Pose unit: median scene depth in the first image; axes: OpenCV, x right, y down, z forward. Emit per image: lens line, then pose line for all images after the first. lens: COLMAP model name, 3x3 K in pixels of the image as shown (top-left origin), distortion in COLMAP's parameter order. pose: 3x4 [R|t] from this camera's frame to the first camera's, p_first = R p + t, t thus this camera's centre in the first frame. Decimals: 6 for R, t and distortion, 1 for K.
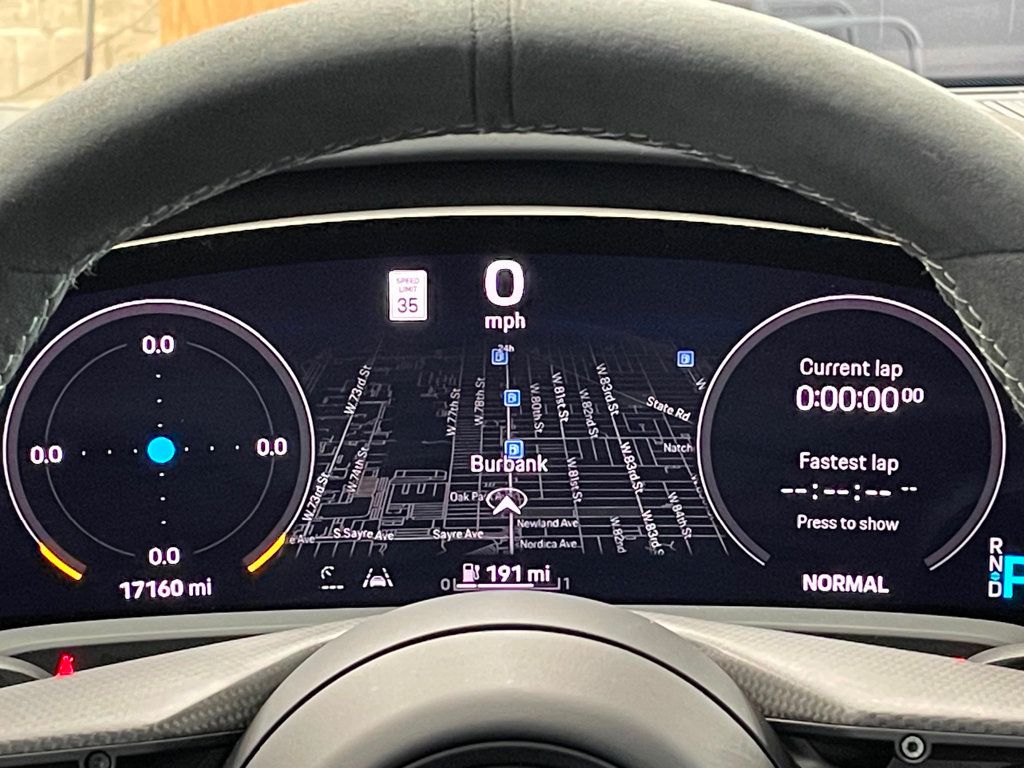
lens RADIAL K [[2433.1, 0, 515.5], [0, 2433.1, 384.2], [0, 0, 1]] dist [0.049901, 0.000000]
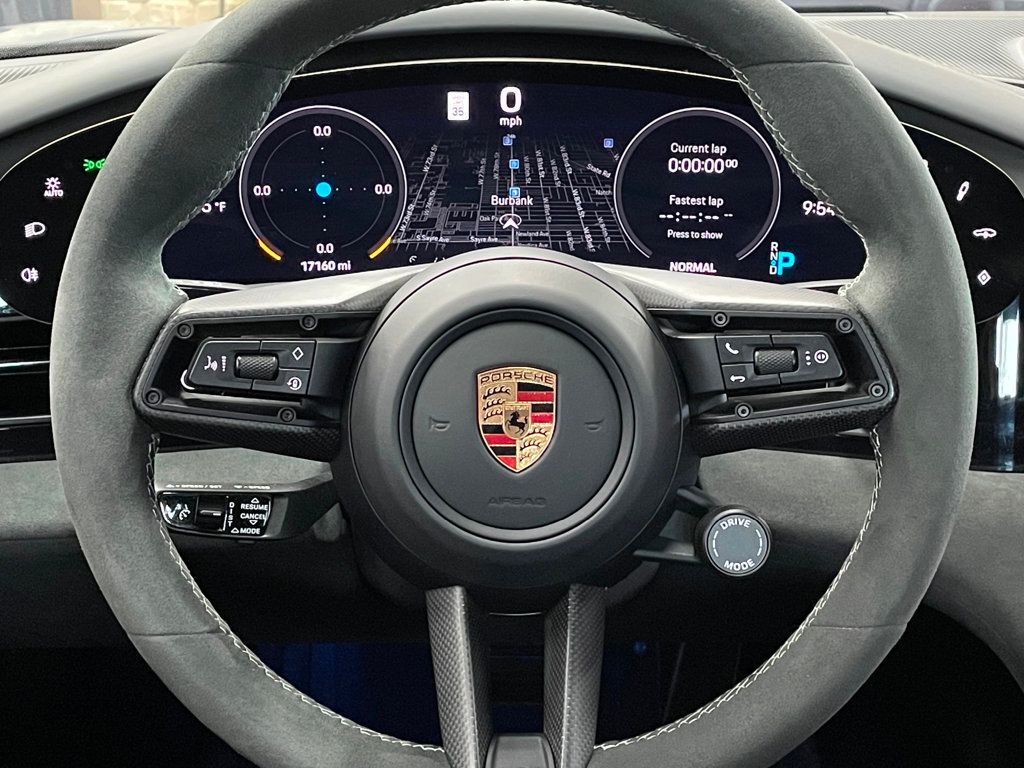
lens RADIAL K [[1576.2, 0, 504.8], [0, 1576.2, 383.2], [0, 0, 1]] dist [0.062010, 0.000000]
pose [[0.999935, 0.009827, 0.005866, -0.013895], [-0.010308, 0.996016, 0.088575, 0.065435], [-0.004972, -0.088630, 0.996052, -0.203762]]
